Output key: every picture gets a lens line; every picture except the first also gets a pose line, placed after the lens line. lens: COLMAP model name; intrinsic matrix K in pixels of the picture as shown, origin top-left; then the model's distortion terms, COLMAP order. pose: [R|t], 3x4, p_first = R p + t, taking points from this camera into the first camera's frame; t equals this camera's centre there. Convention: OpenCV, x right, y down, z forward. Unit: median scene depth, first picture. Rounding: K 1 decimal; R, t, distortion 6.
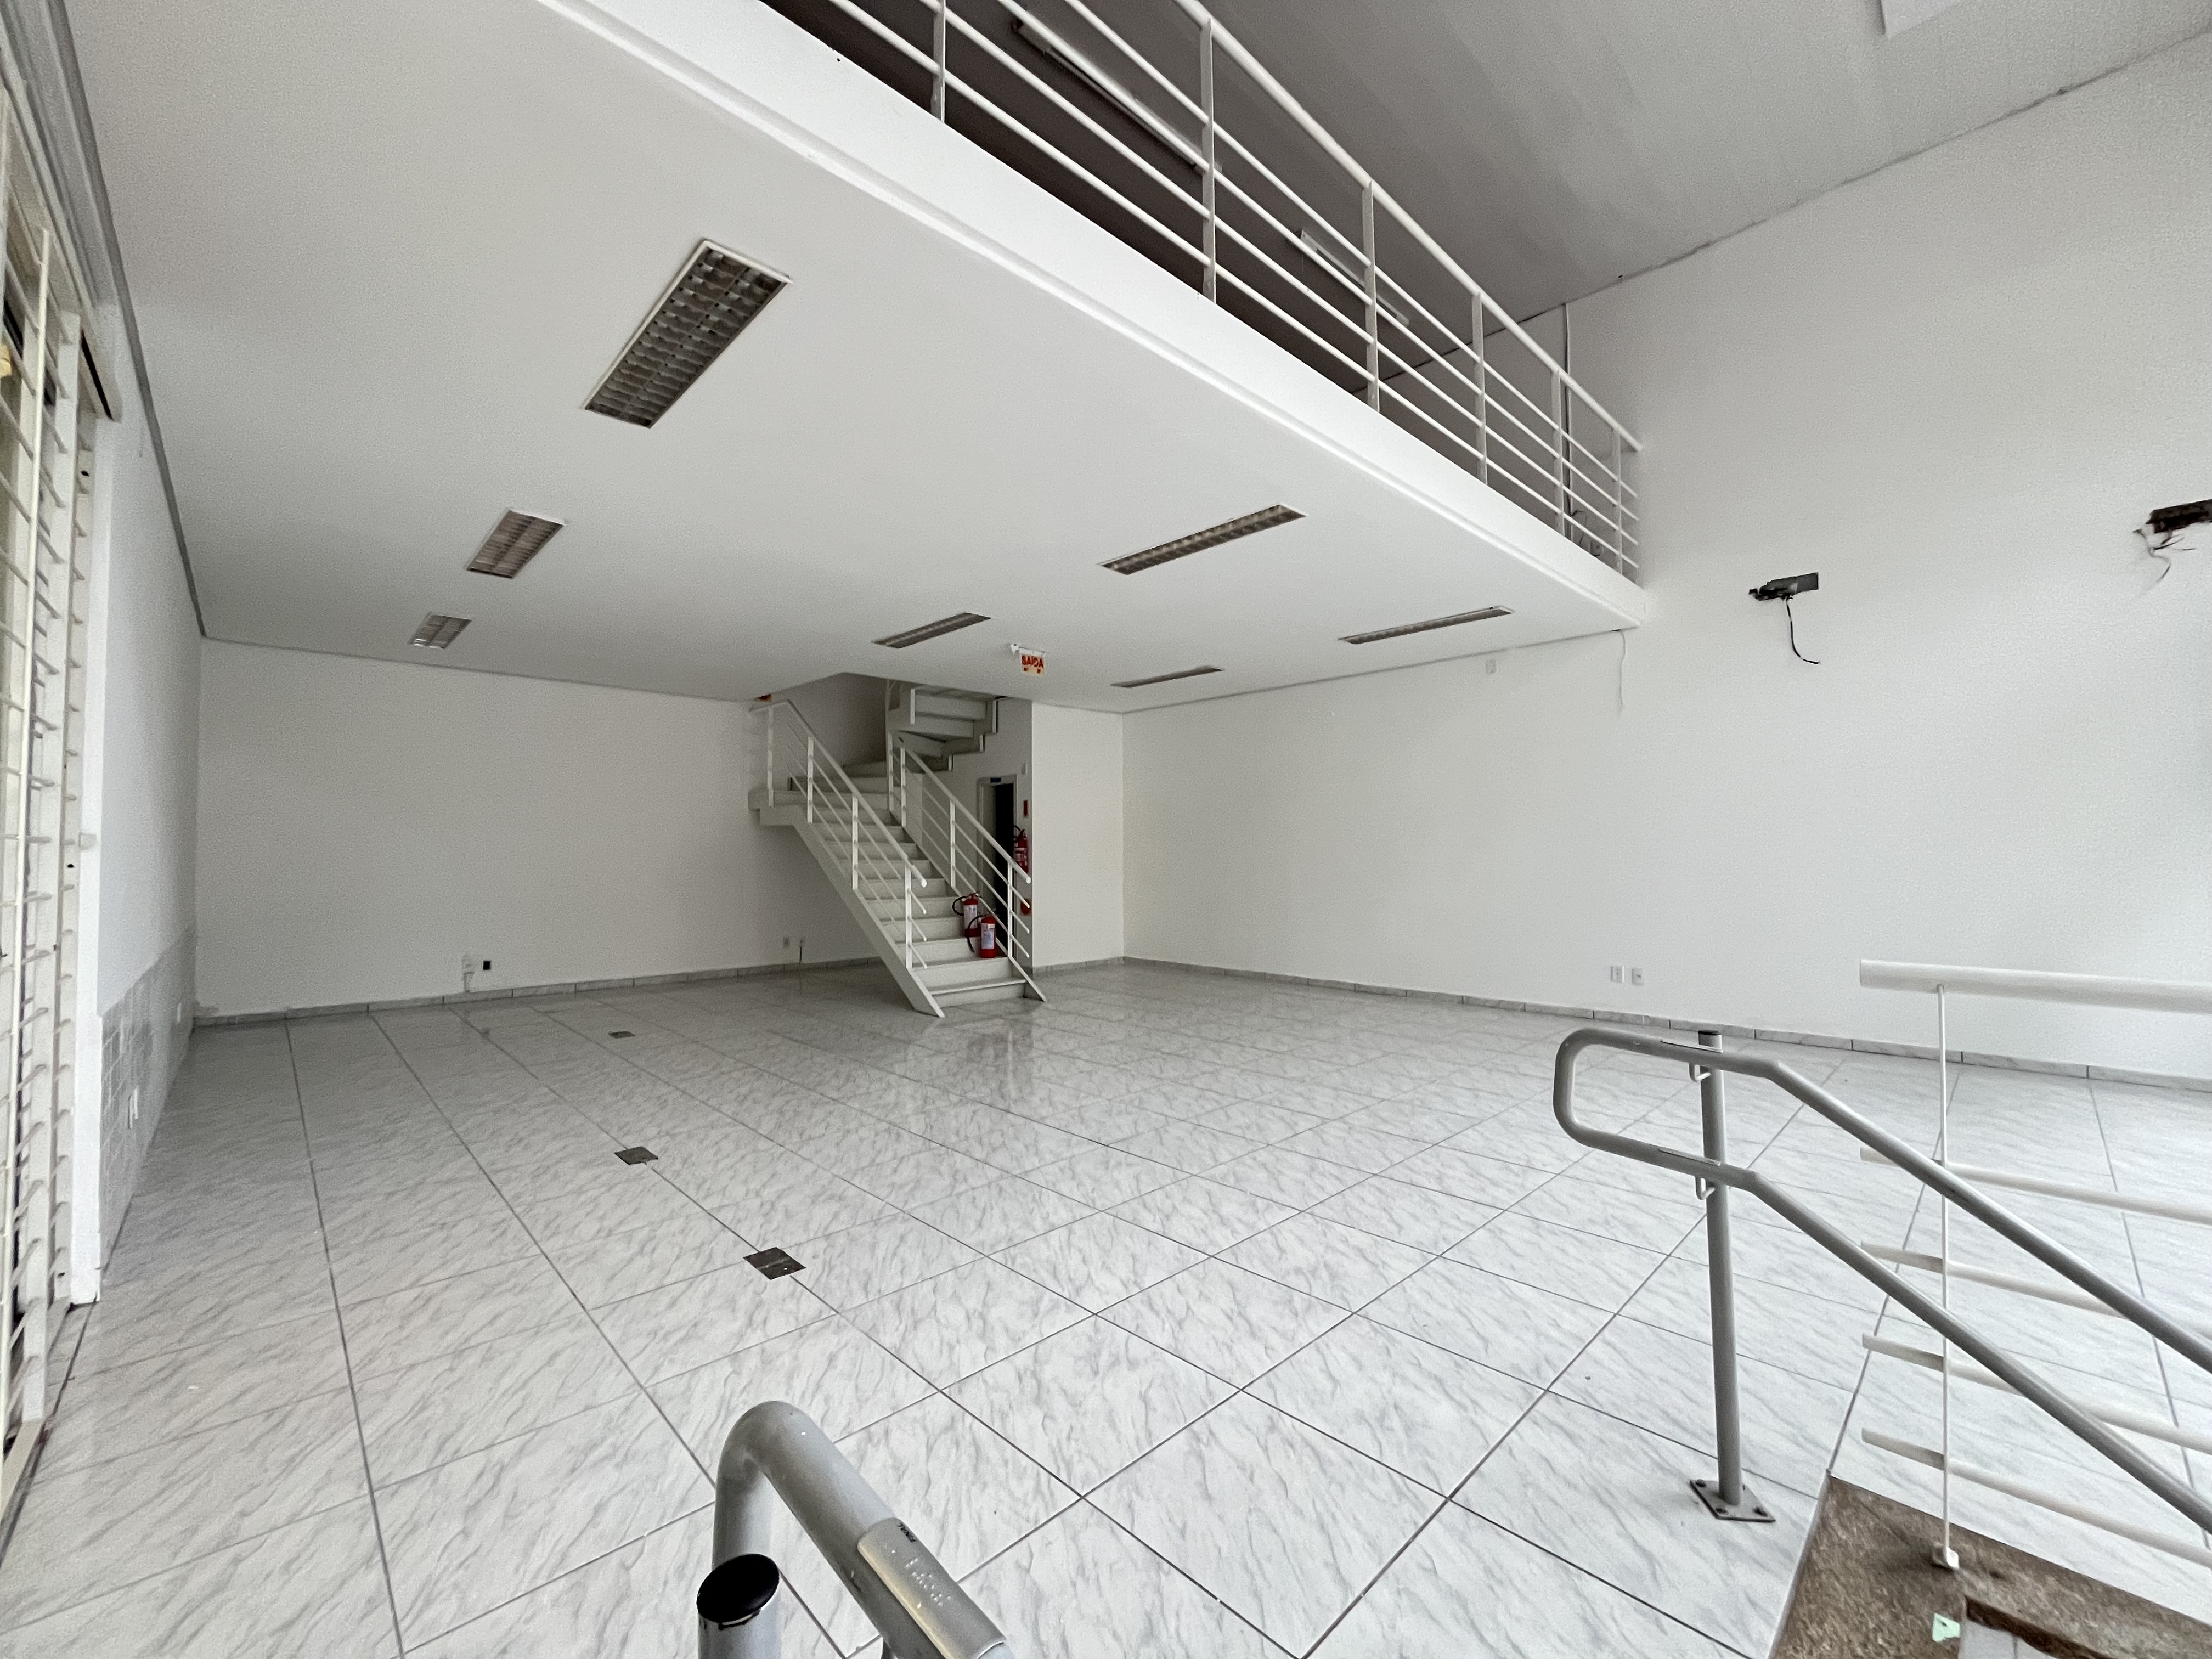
lens RADIAL K [[891.4, 0, 1100.2], [0, 891.4, 835.8], [0, 0, 1]] dist [-0.003908, -0.000275]
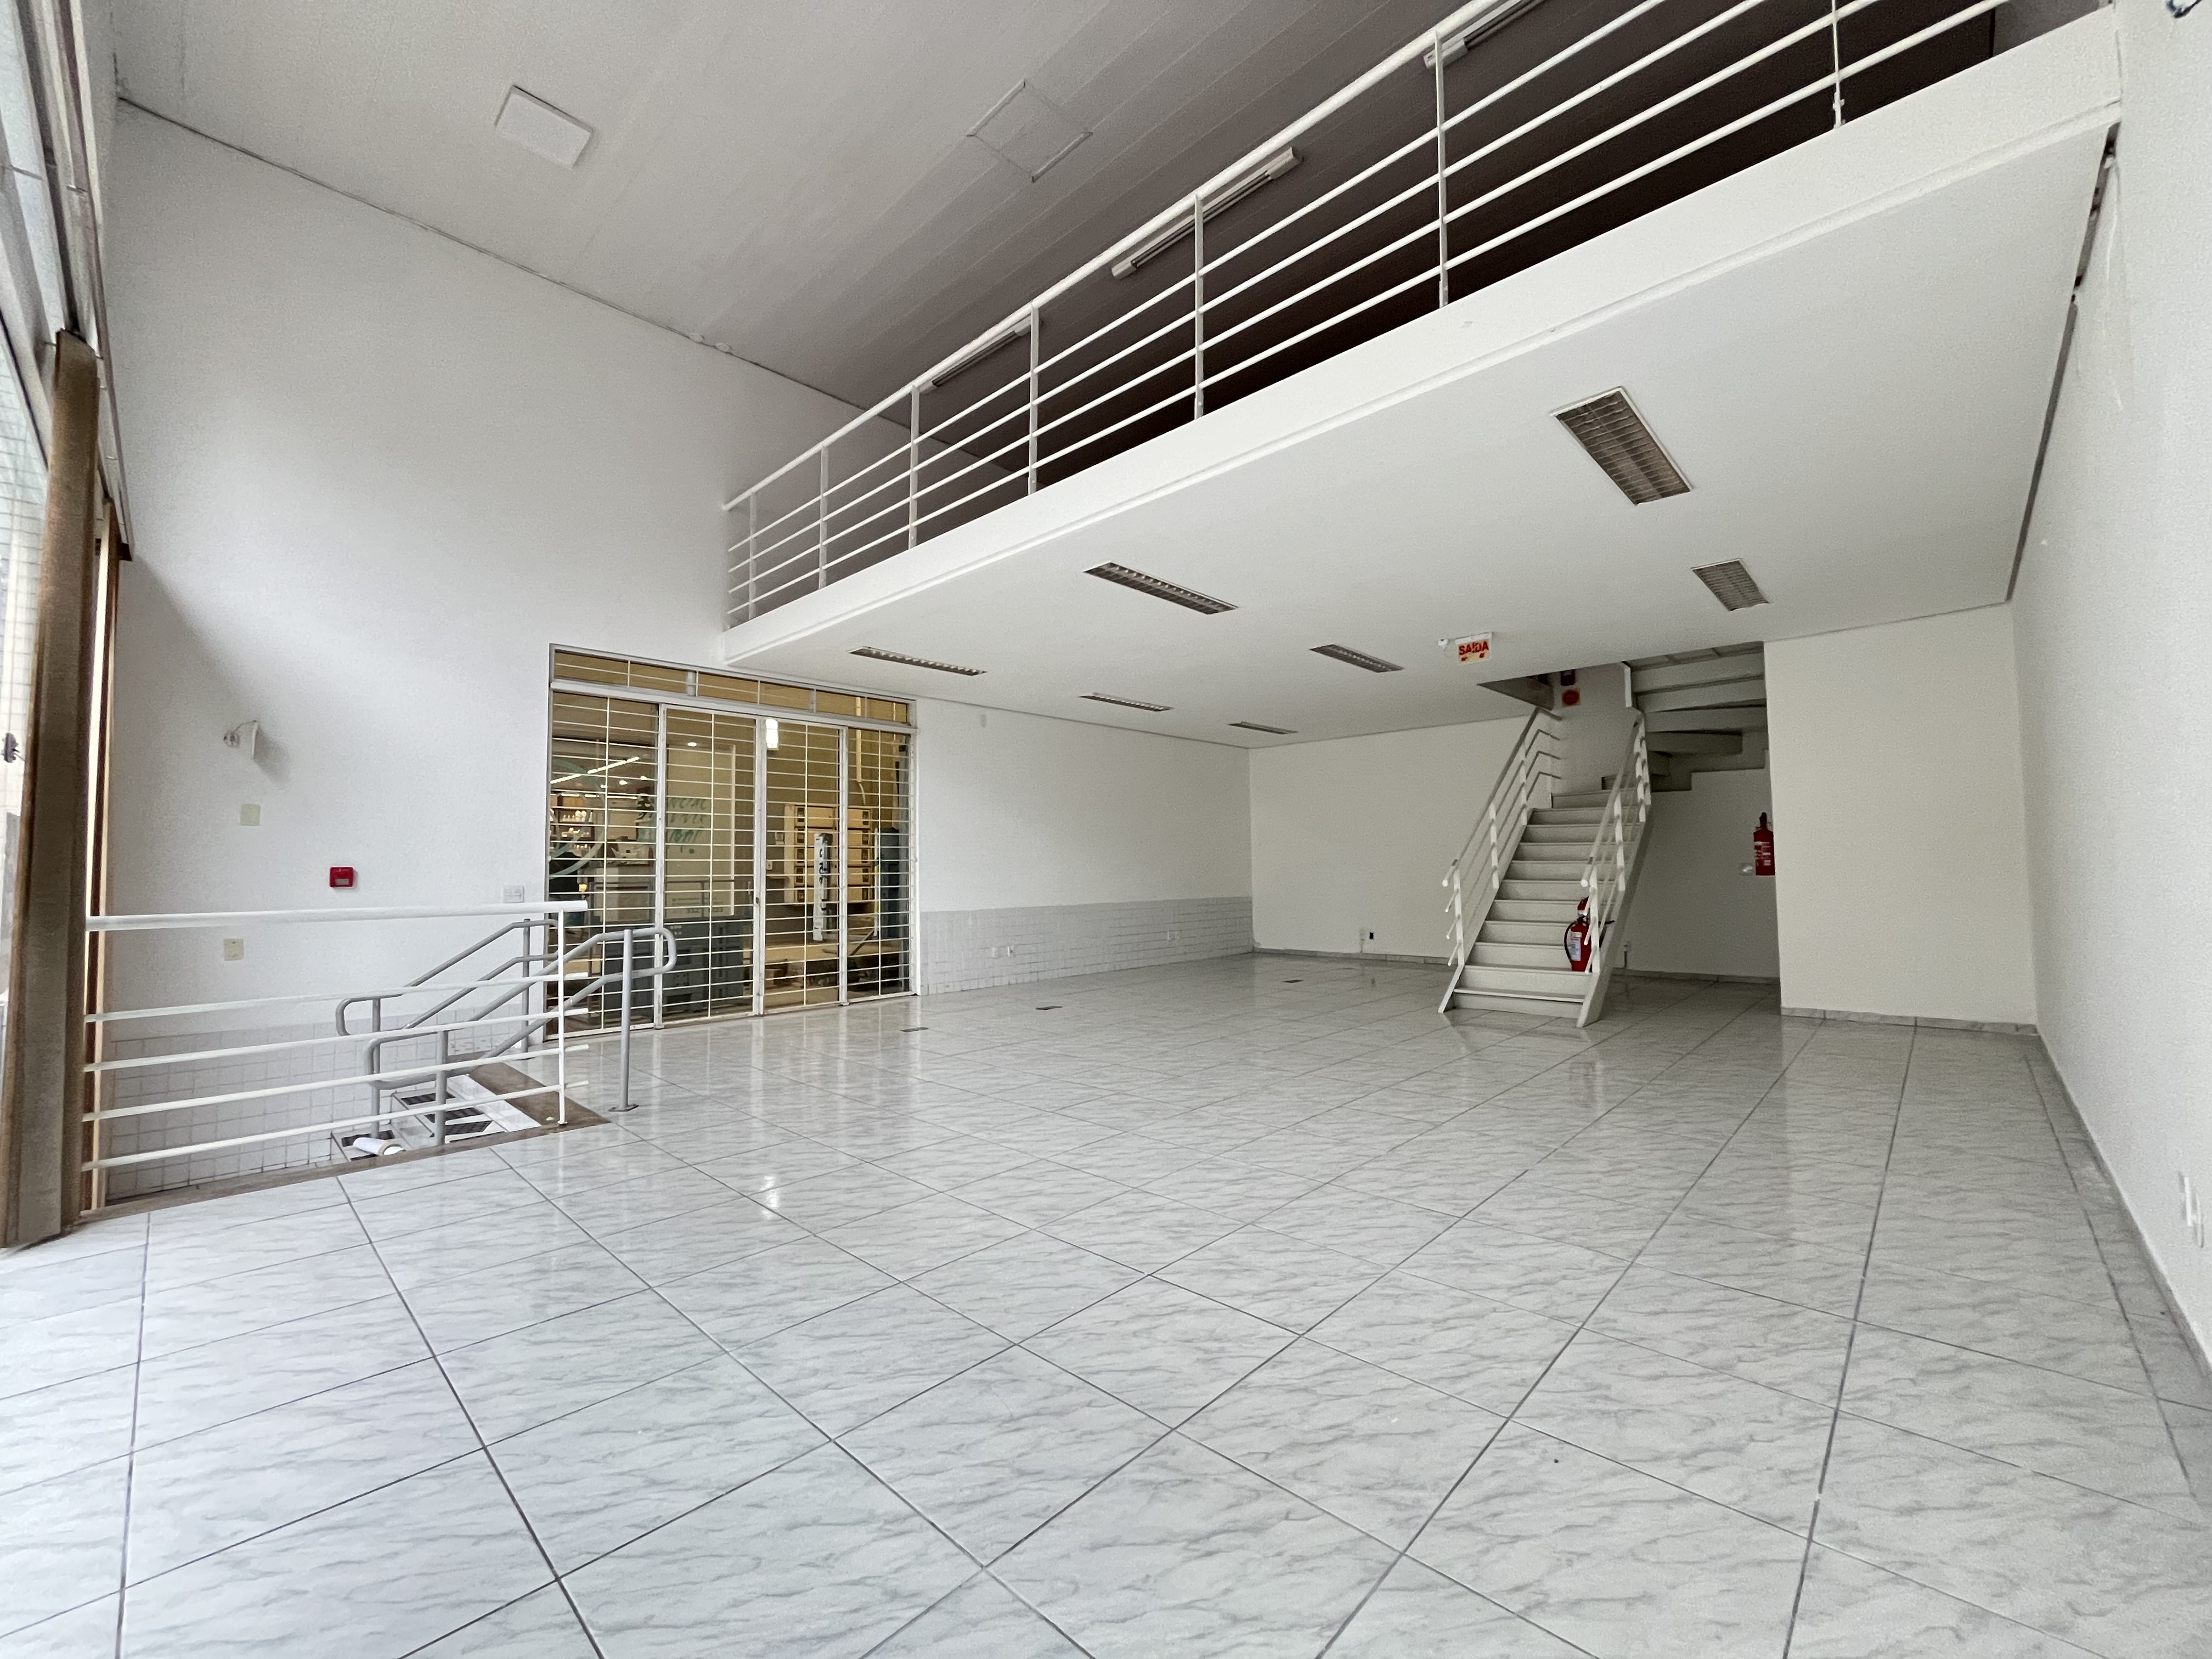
lens RADIAL K [[891.4, 0, 1104.2], [0, 891.4, 824.8], [0, 0, 1]] dist [-0.003908, -0.000275]
pose [[0.062537, -0.048080, -0.996884, 0.919193], [0.032961, 0.998394, -0.046085, 0.023112], [0.997498, -0.029976, 0.064021, 0.608434]]
